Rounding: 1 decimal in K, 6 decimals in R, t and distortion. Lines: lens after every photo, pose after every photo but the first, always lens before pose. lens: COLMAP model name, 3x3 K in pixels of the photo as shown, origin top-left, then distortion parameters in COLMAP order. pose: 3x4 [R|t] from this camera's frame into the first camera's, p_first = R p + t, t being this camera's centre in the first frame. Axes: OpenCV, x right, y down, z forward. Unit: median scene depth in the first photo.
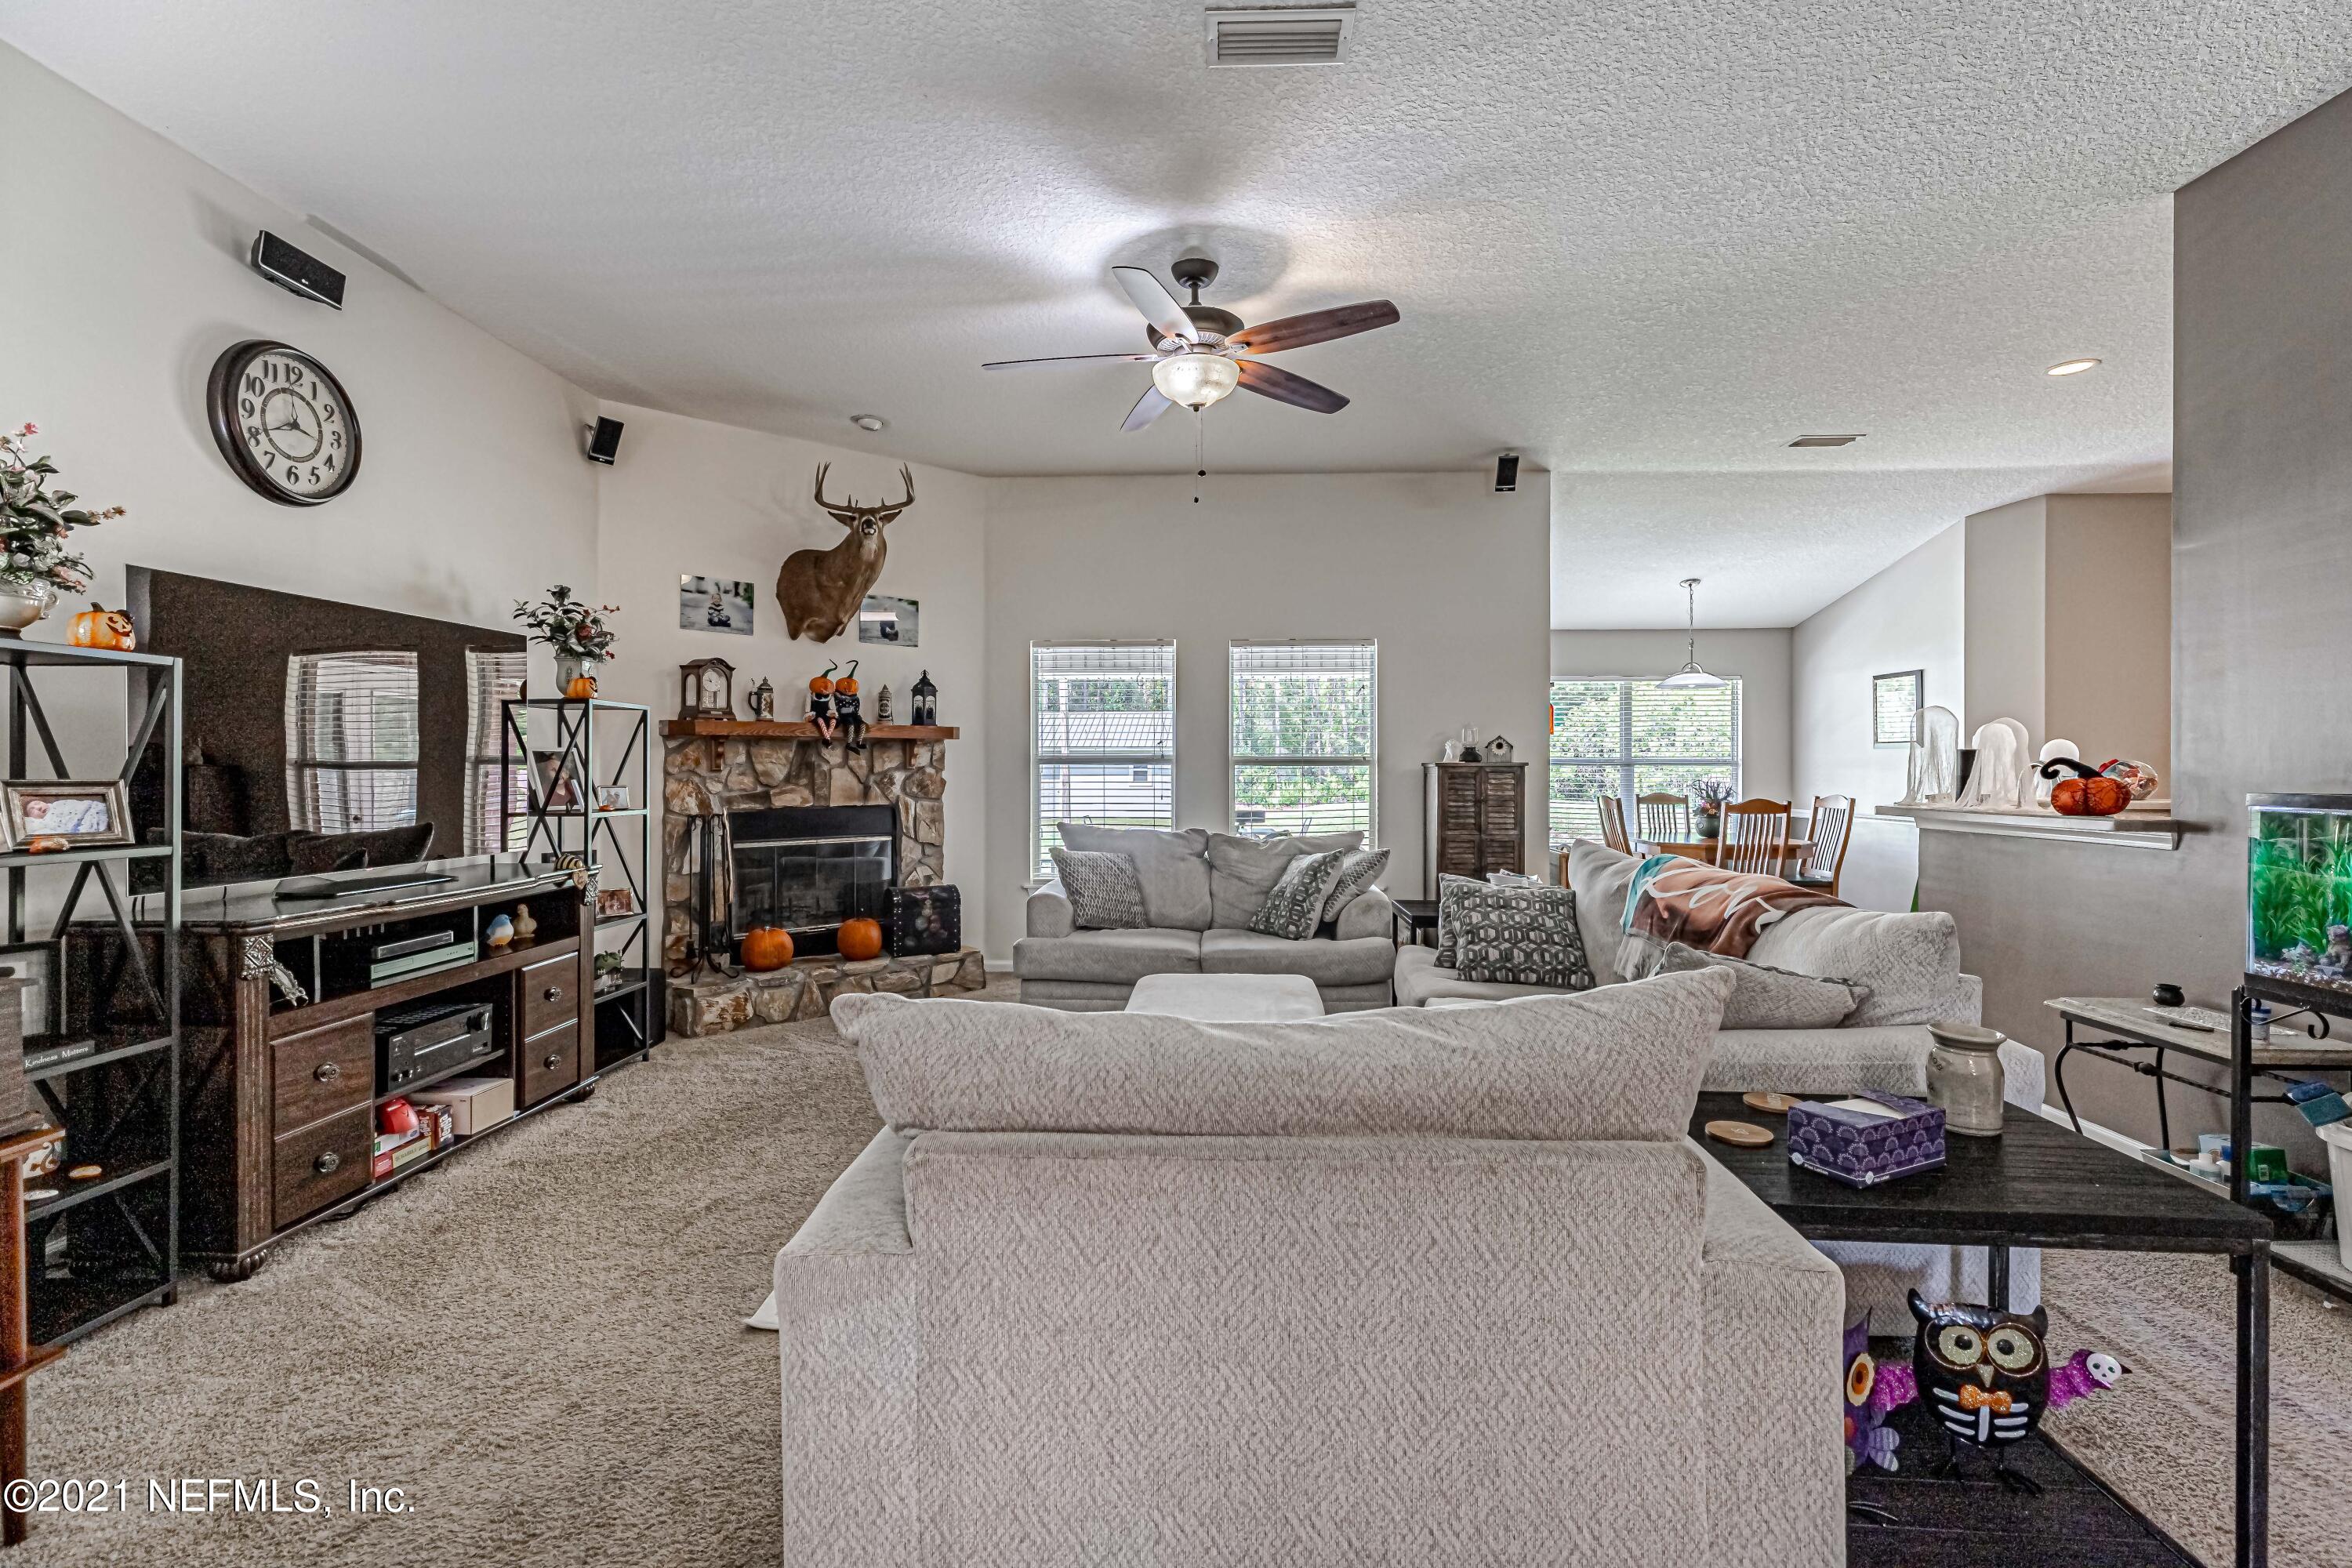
lens RADIAL K [[1081.5, 0, 1136.7], [0, 1081.5, 770.0], [0, 0, 1]] dist [0.003191, 0.000446]
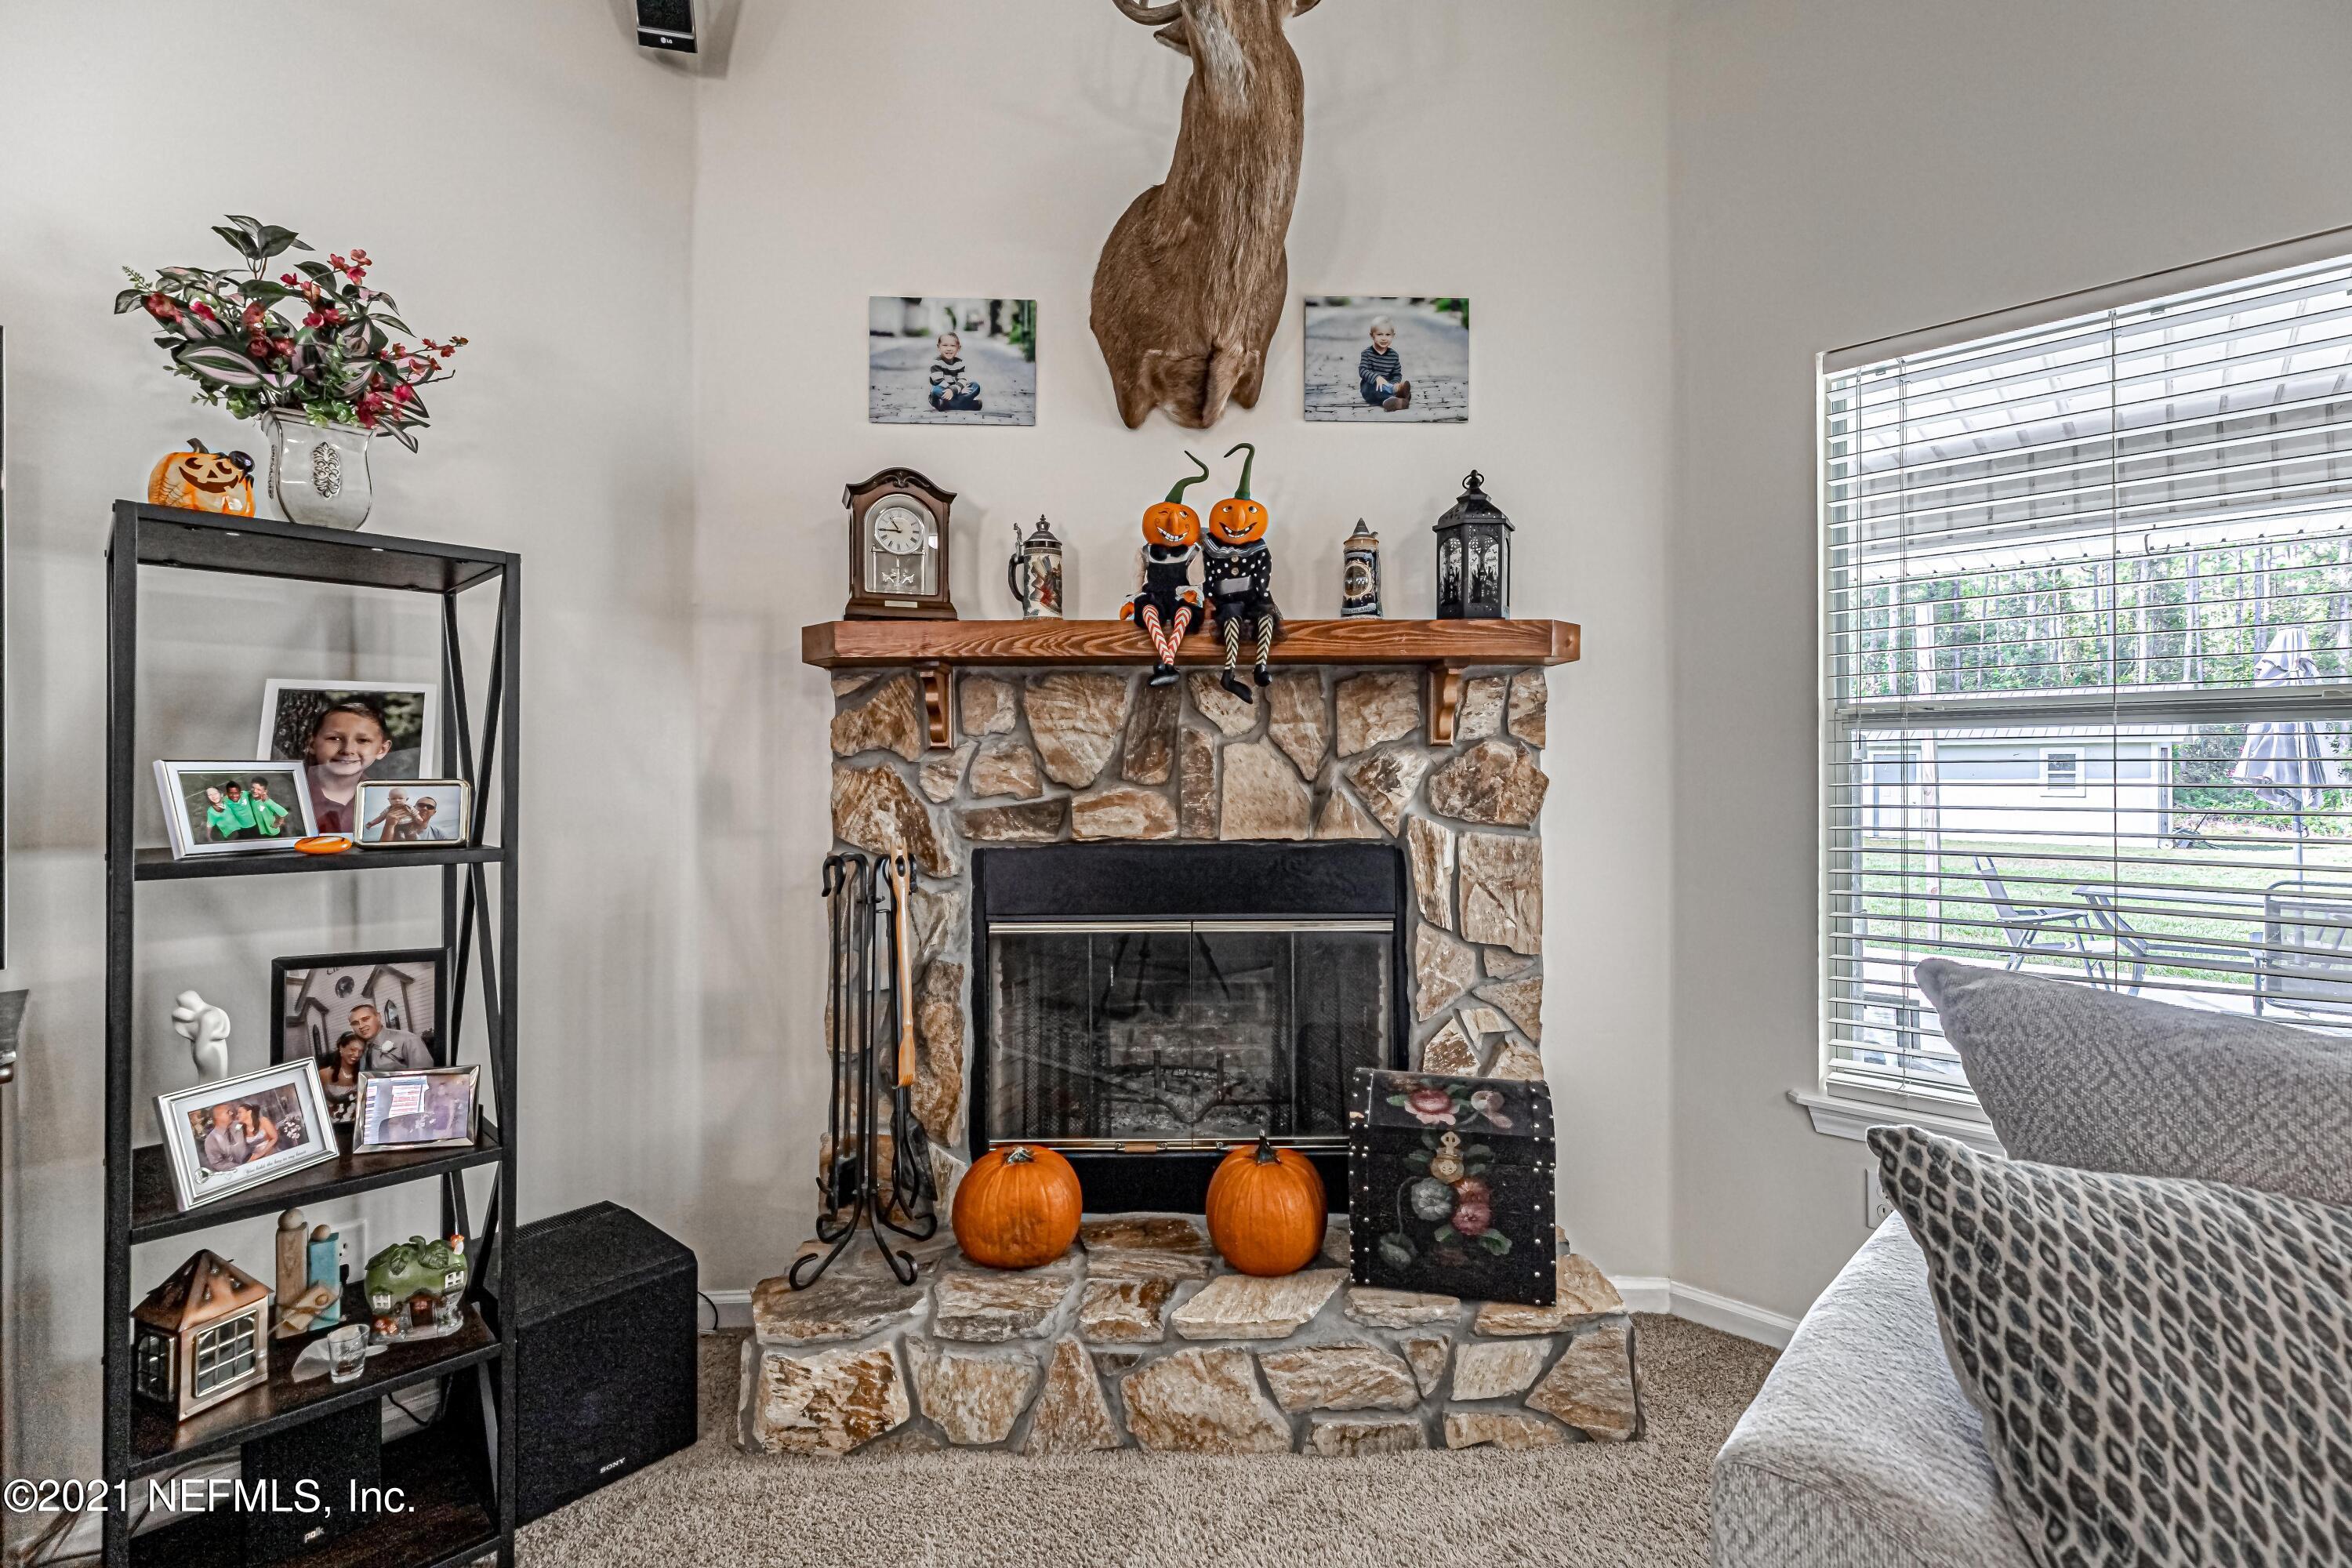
lens RADIAL K [[1057.0, 0, 1180.4], [0, 1057.0, 769.6], [0, 0, 1]] dist [0.002649, 0.000253]
pose [[0.783217, -0.000994, -0.621747, -0.056937], [-0.001307, 0.999994, -0.003245, 0.009571], [0.621746, 0.003354, 0.783211, 0.711507]]
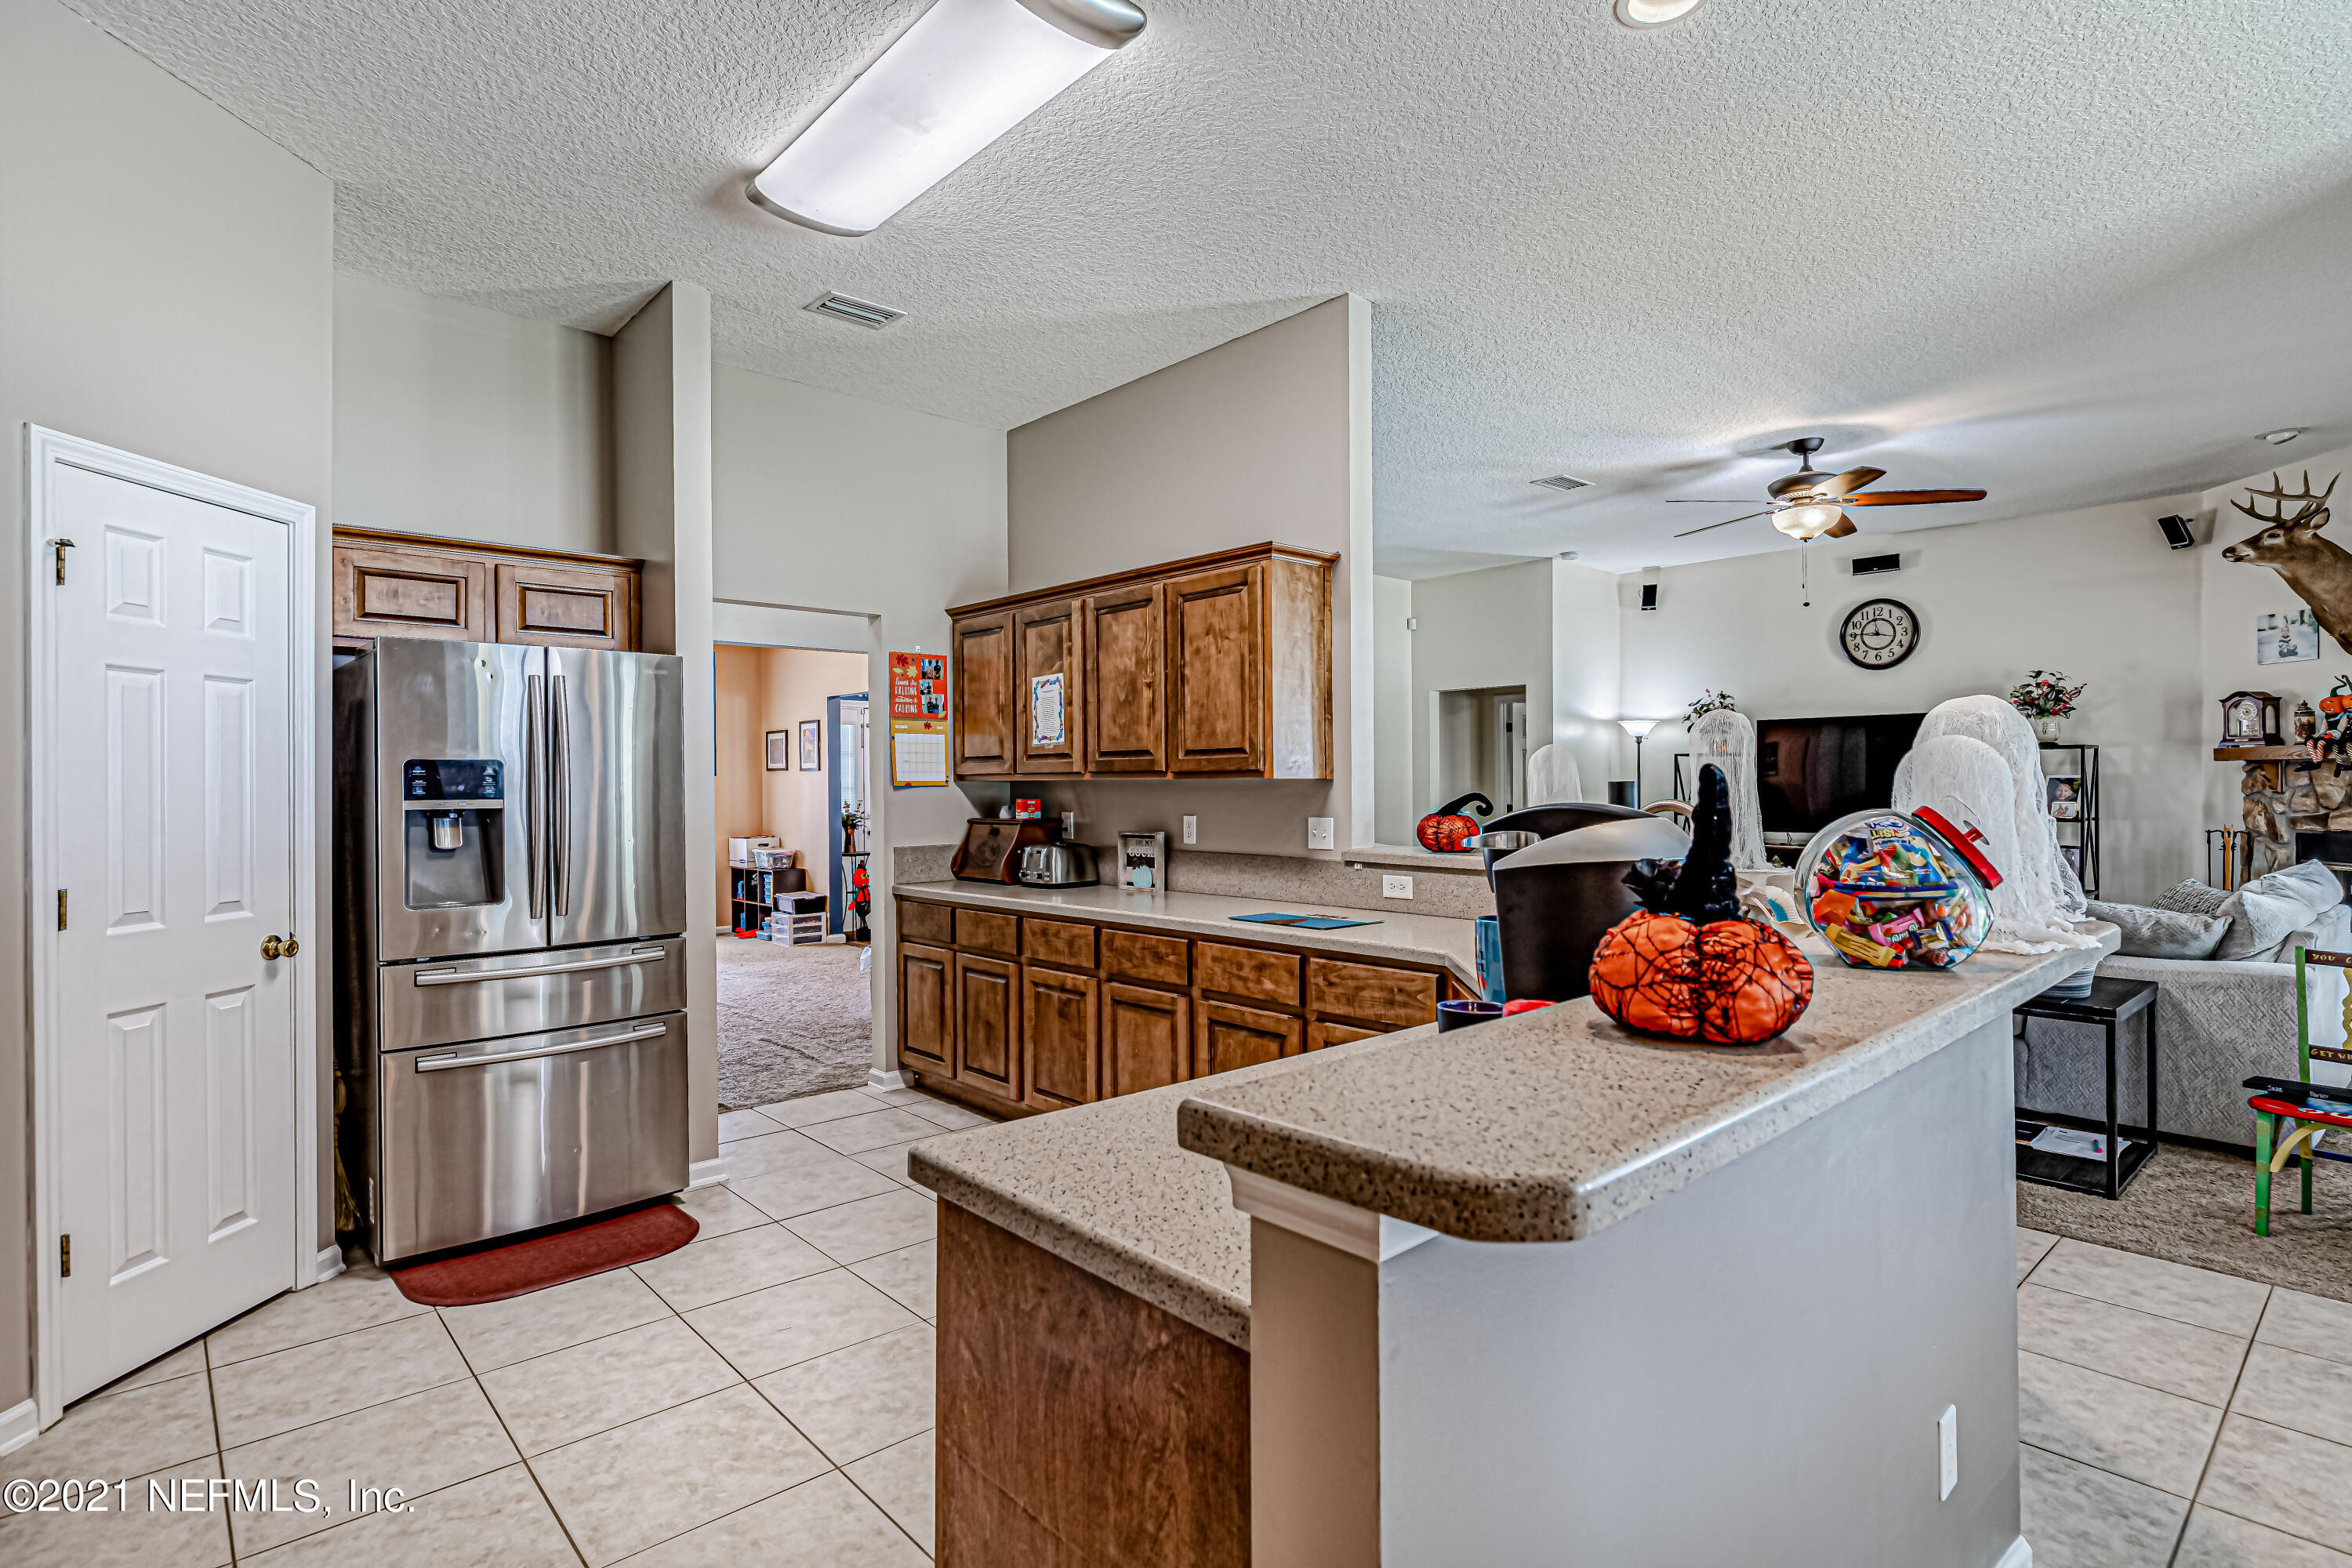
lens RADIAL K [[1078.3, 0, 1225.3], [0, 1078.3, 785.7], [0, 0, 1]] dist [0.000252, 0.000209]
pose [[-0.677072, 0.007696, -0.735876, 1.070995], [0.004902, 0.999970, 0.005948, -0.016942], [0.735900, 0.000420, -0.677090, 0.925299]]
